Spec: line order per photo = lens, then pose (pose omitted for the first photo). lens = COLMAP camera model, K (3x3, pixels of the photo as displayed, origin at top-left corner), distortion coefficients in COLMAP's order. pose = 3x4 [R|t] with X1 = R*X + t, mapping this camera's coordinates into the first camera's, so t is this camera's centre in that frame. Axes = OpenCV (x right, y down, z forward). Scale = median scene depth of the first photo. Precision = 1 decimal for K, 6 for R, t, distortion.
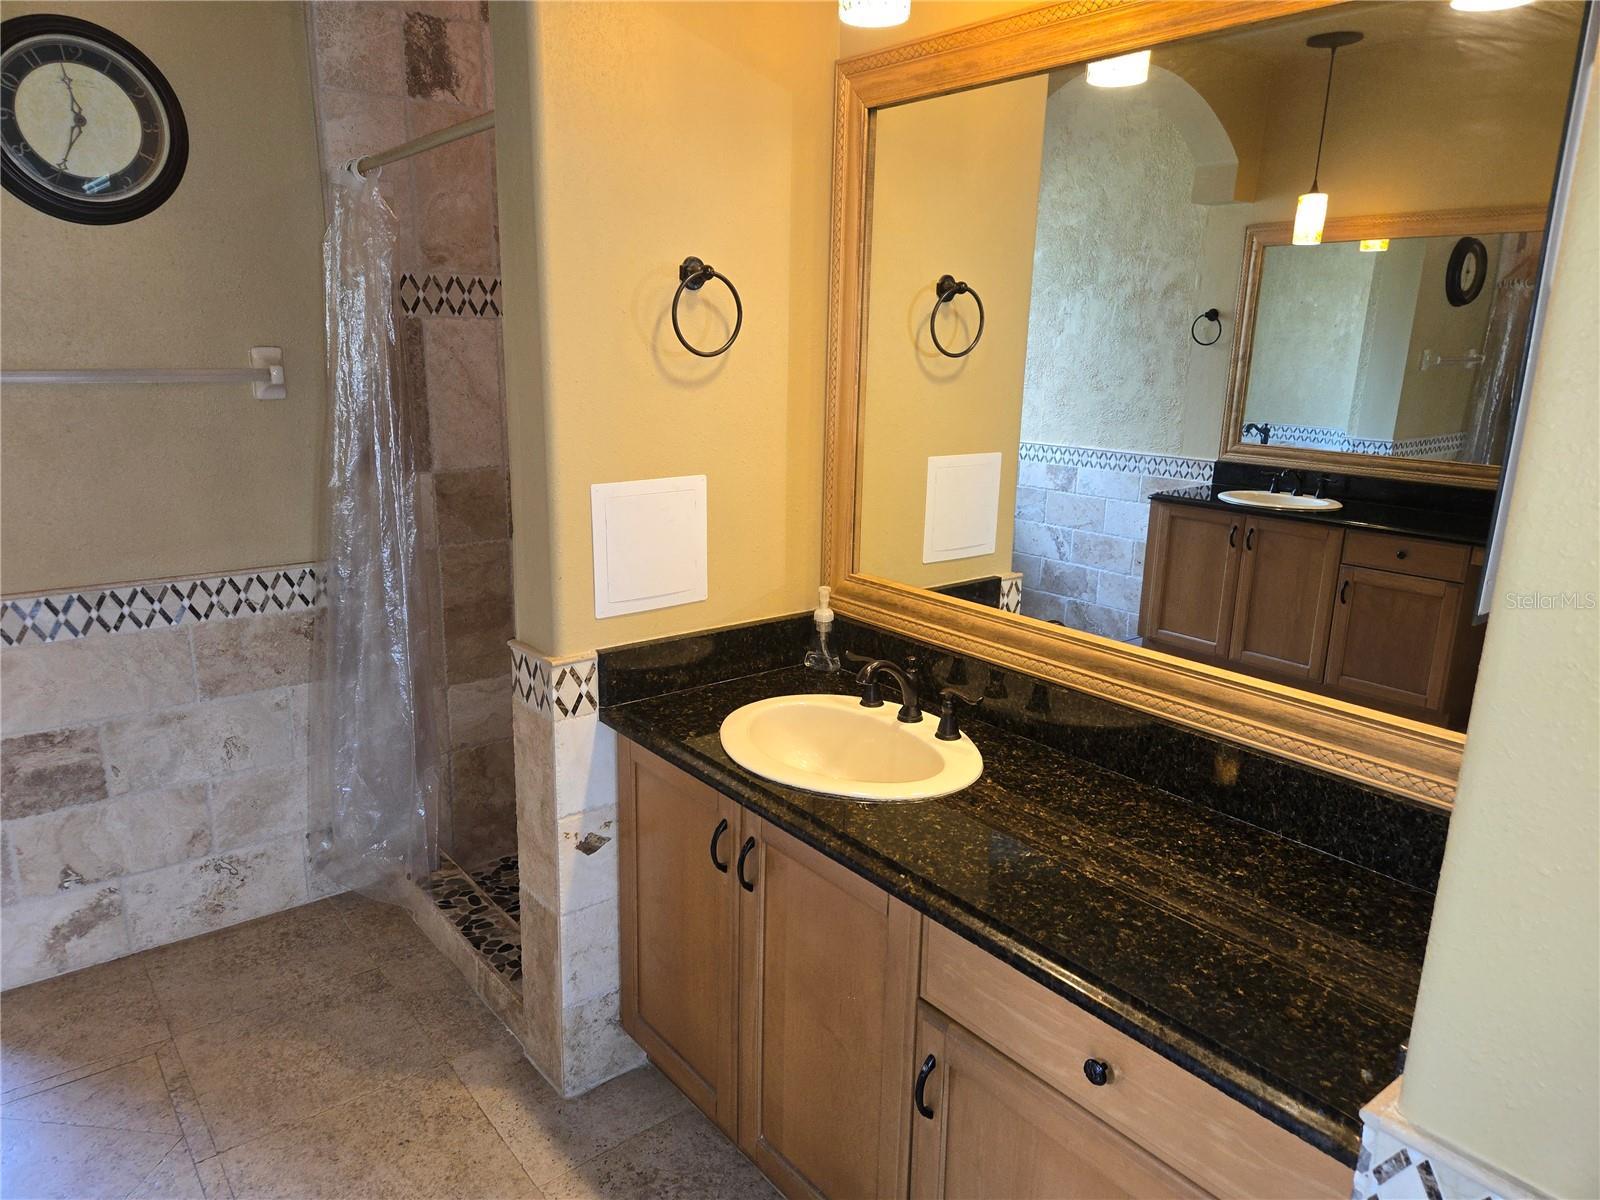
lens RADIAL K [[1046.2, 0, 789.4], [0, 1046.2, 597.0], [0, 0, 1]] dist [0.089917, -0.080563]
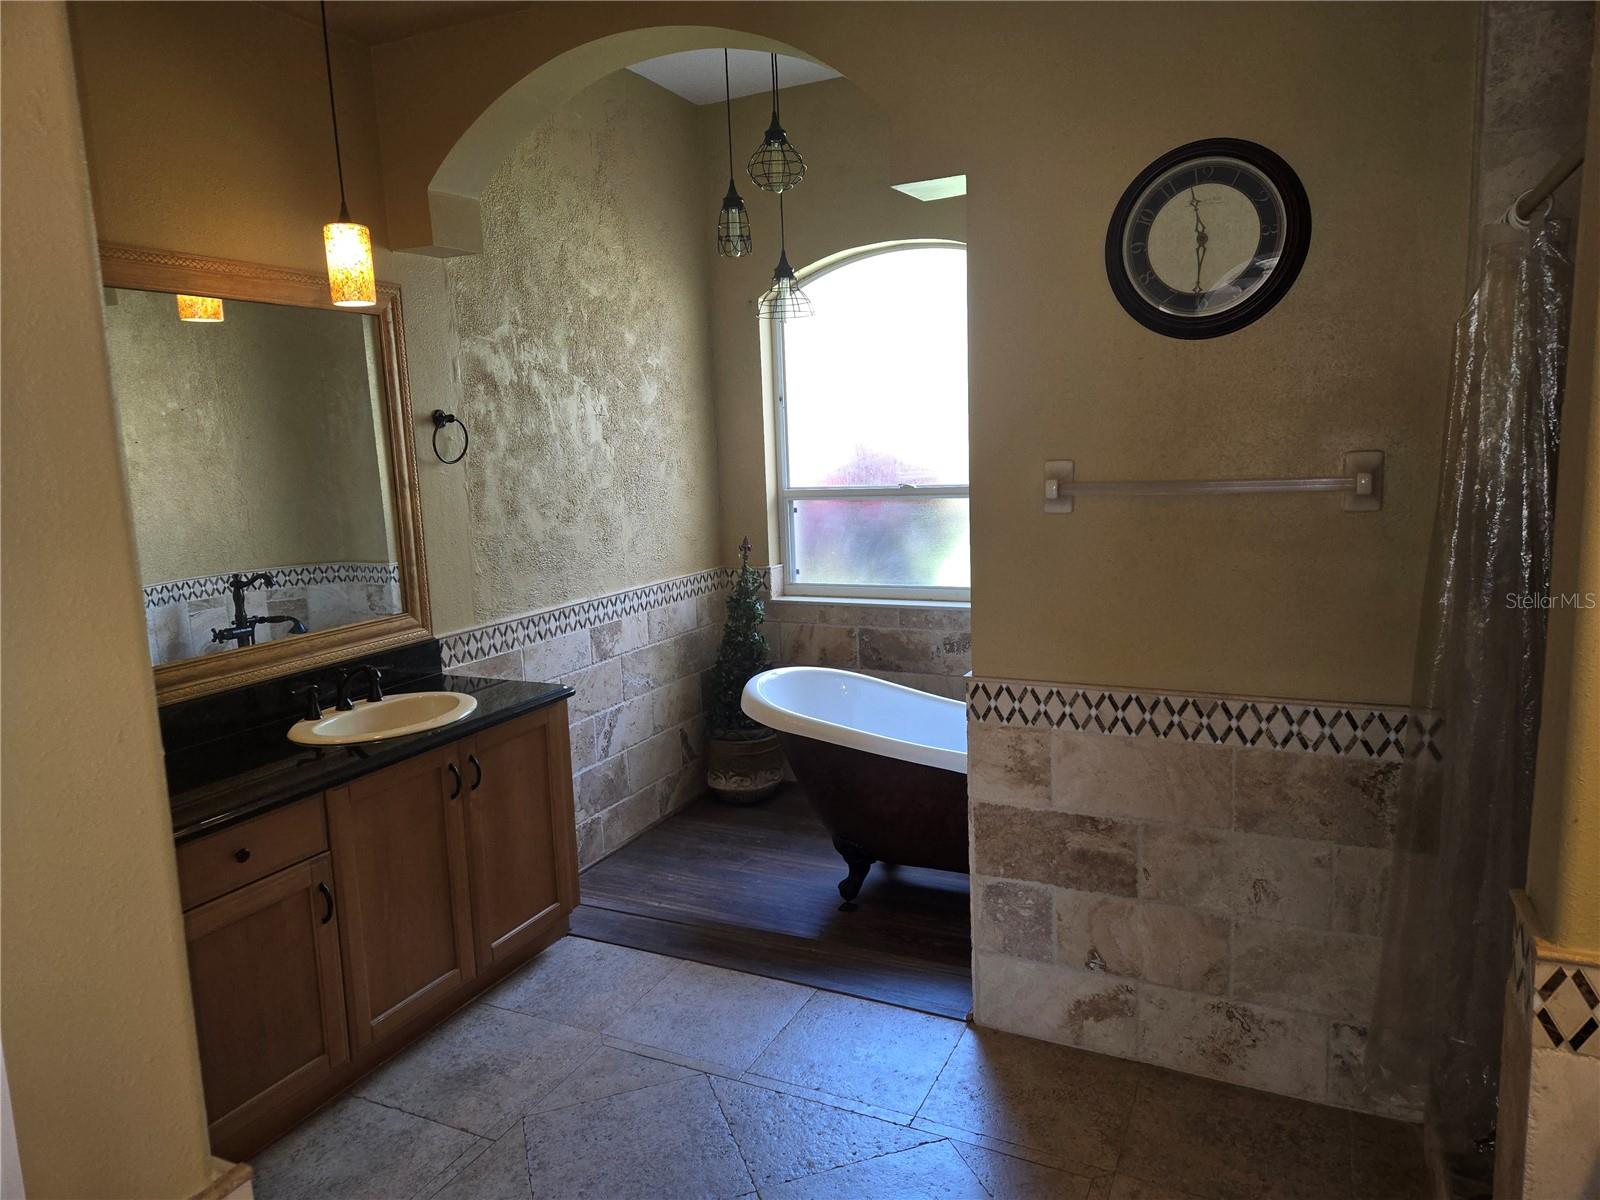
lens RADIAL K [[1046.2, 0, 789.4], [0, 1046.2, 597.0], [0, 0, 1]] dist [0.089917, -0.080563]
pose [[0.434246, 0.097337, -0.895520, 0.089339], [-0.173285, 0.984603, 0.022992, -0.057225], [0.883970, 0.145196, 0.444427, 0.220951]]
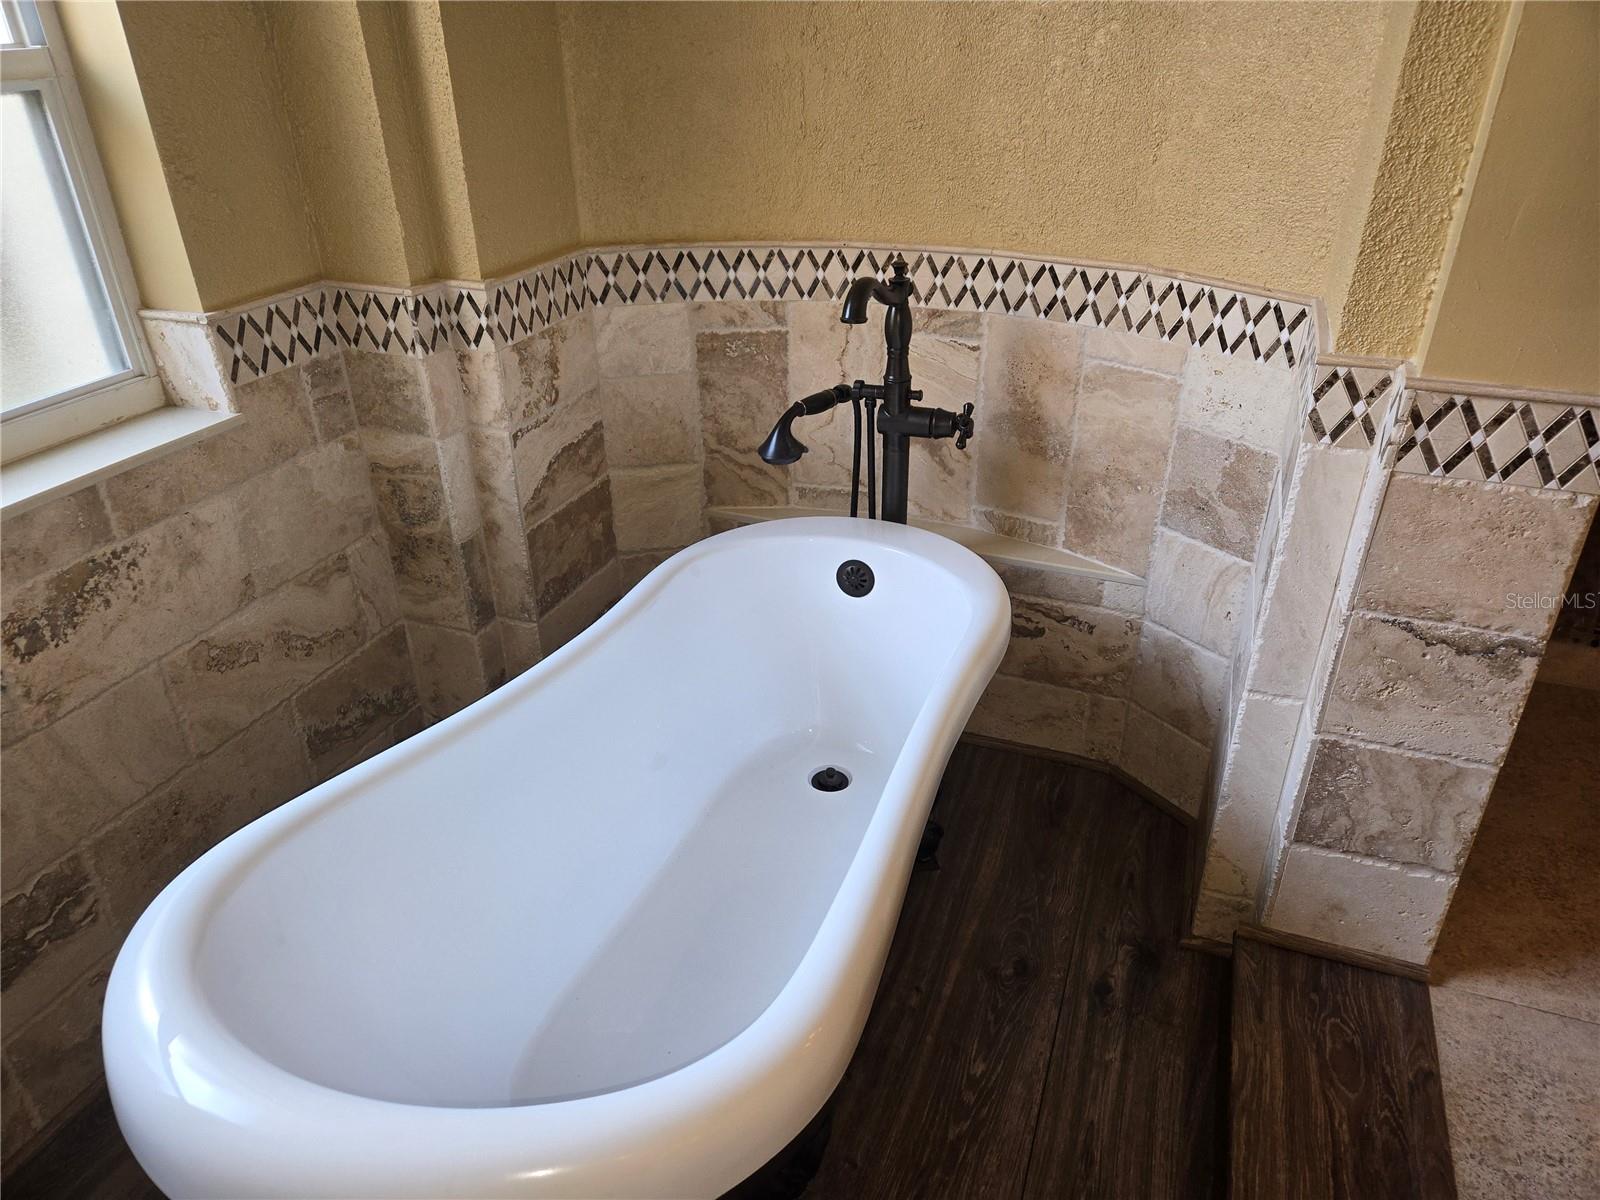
lens RADIAL K [[1046.2, 0, 789.4], [0, 1046.2, 597.0], [0, 0, 1]] dist [0.089917, -0.080563]
pose [[0.860177, -0.277109, 0.428143, -1.303810], [0.155989, 0.942225, 0.296446, -0.105223], [-0.485555, -0.188210, 0.853706, 0.612552]]
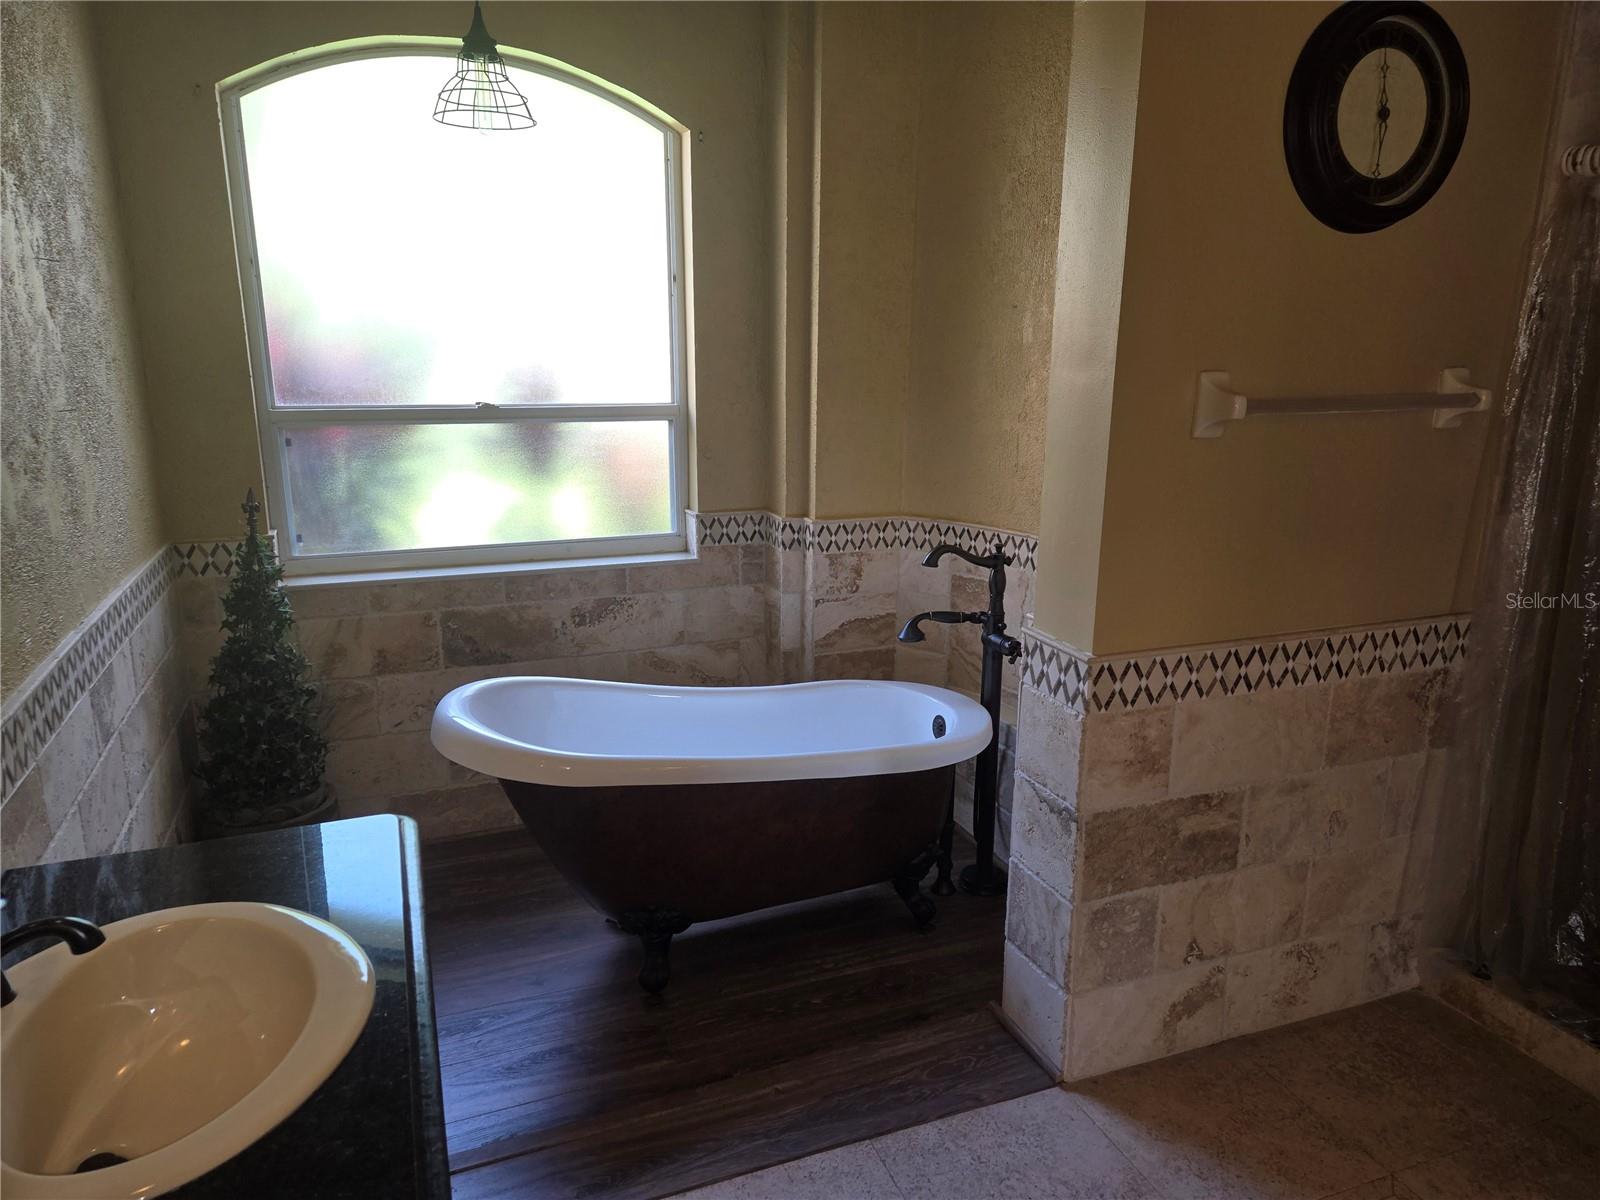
lens RADIAL K [[1054.9, 0, 806.9], [0, 1054.9, 596.3], [0, 0, 1]] dist [0.090136, -0.083189]
pose [[0.957711, 0.050989, -0.283178, -0.727626], [-0.054930, 0.998472, -0.005991, -0.016650], [0.282440, 0.021292, 0.959049, 0.024012]]
